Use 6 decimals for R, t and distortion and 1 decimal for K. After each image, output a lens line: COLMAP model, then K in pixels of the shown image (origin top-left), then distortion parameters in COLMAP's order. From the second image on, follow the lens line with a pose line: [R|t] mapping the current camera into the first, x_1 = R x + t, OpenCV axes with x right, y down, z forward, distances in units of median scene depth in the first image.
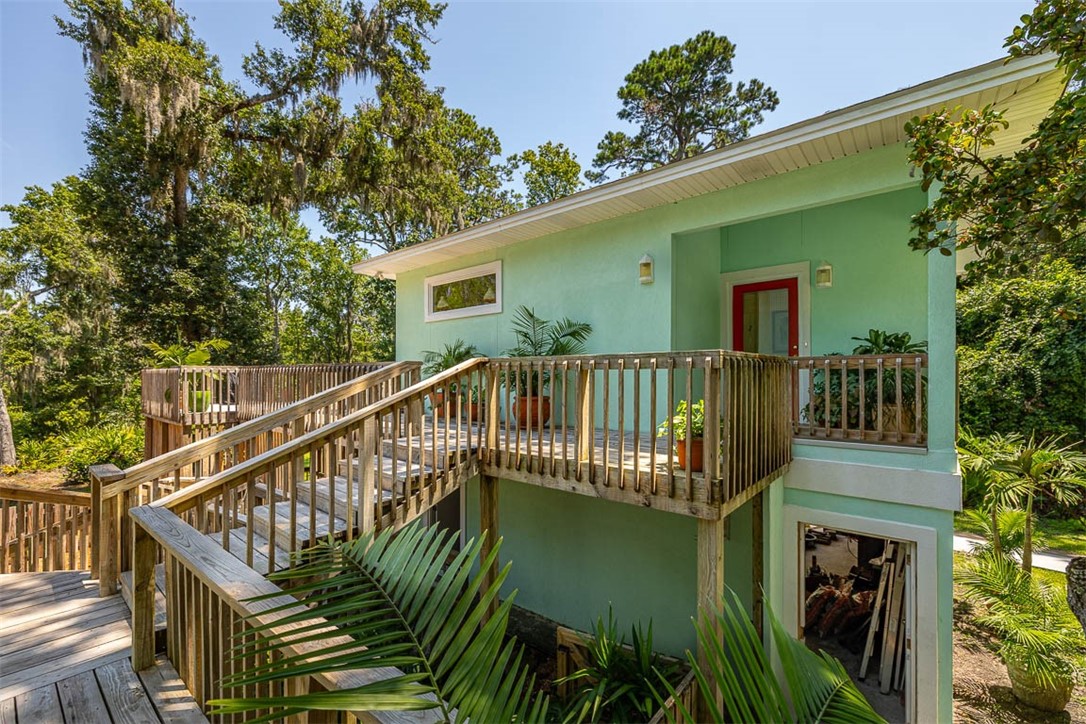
lens RADIAL K [[458.2, 0, 535.6], [0, 458.2, 371.3], [0, 0, 1]] dist [0.004000, -0.001687]
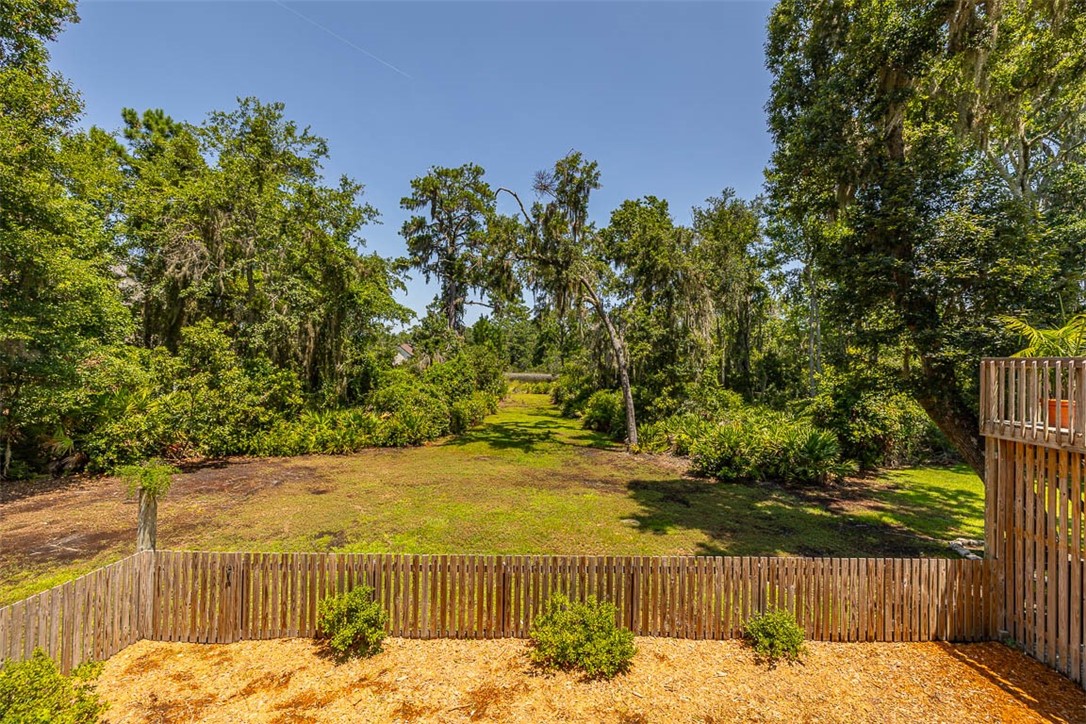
lens RADIAL K [[458.2, 0, 543.6], [0, 458.2, 361.1], [0, 0, 1]] dist [0.004000, -0.001687]
pose [[0.661757, 0.009740, -0.749655, -0.455437], [-0.013741, 0.999905, 0.000862, 0.002144], [0.749593, 0.009731, 0.661828, 0.086285]]
